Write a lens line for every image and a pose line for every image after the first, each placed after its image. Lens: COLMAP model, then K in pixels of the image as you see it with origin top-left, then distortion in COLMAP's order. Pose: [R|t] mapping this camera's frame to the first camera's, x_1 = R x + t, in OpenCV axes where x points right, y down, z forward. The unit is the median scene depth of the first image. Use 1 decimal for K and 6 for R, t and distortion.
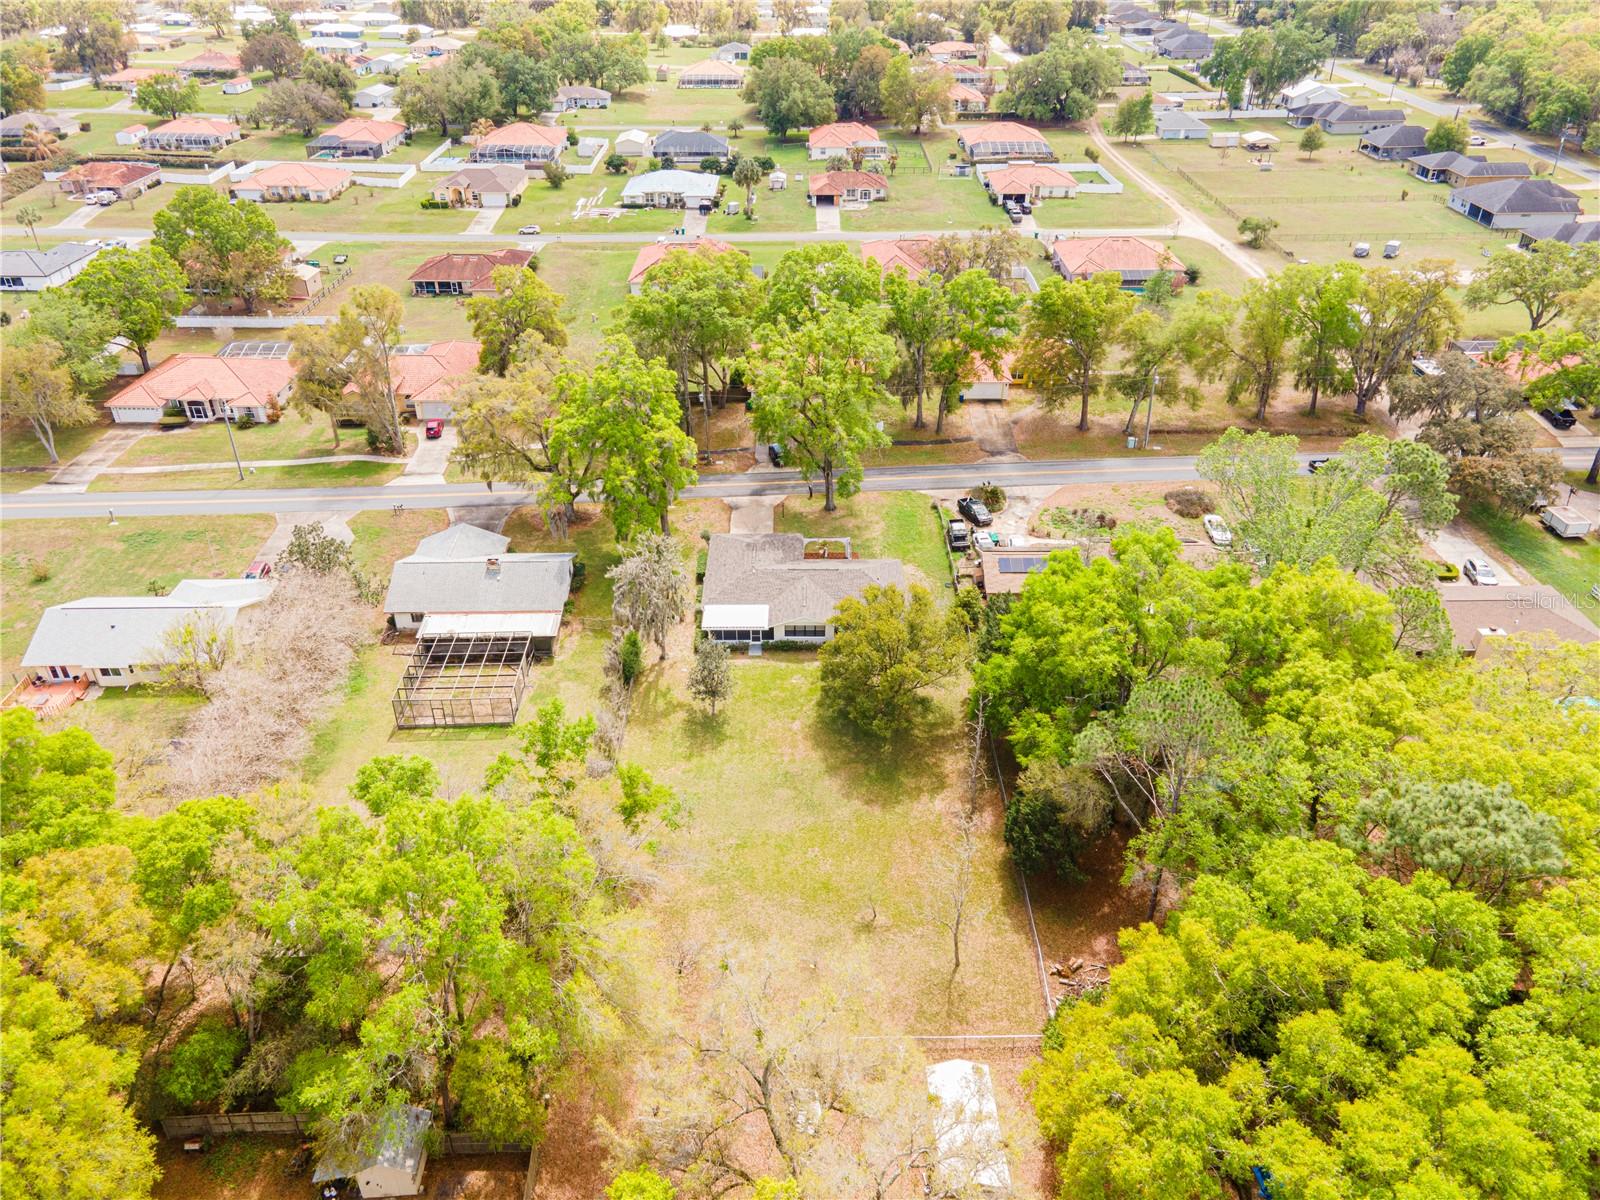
lens RADIAL K [[1151.2, 0, 811.0], [0, 1151.2, 592.1], [0, 0, 1]] dist [0.034088, 0.000000]
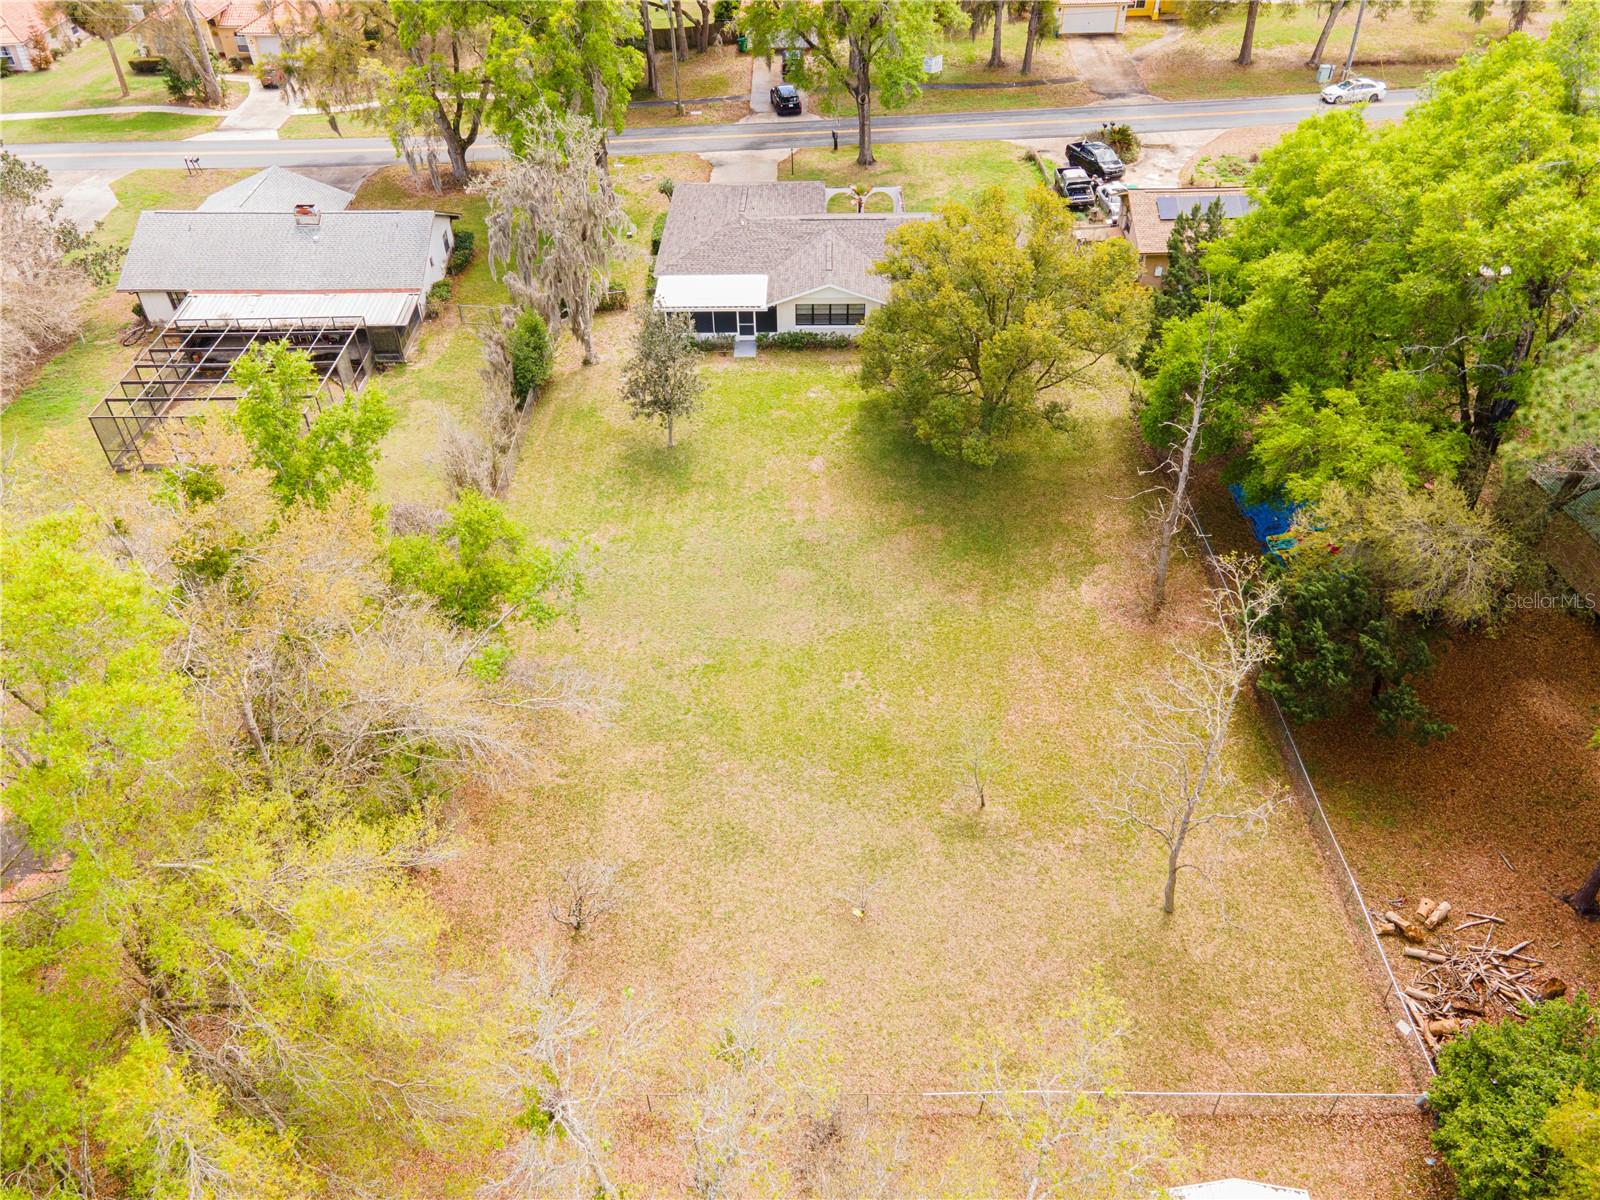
lens RADIAL K [[1151.2, 0, 811.0], [0, 1151.2, 592.1], [0, 0, 1]] dist [0.034088, 0.000000]
pose [[0.999921, -0.003511, -0.012102, -0.008383], [0.005073, 0.991298, 0.131539, 0.096699], [0.011535, -0.131590, 0.991237, 0.402602]]
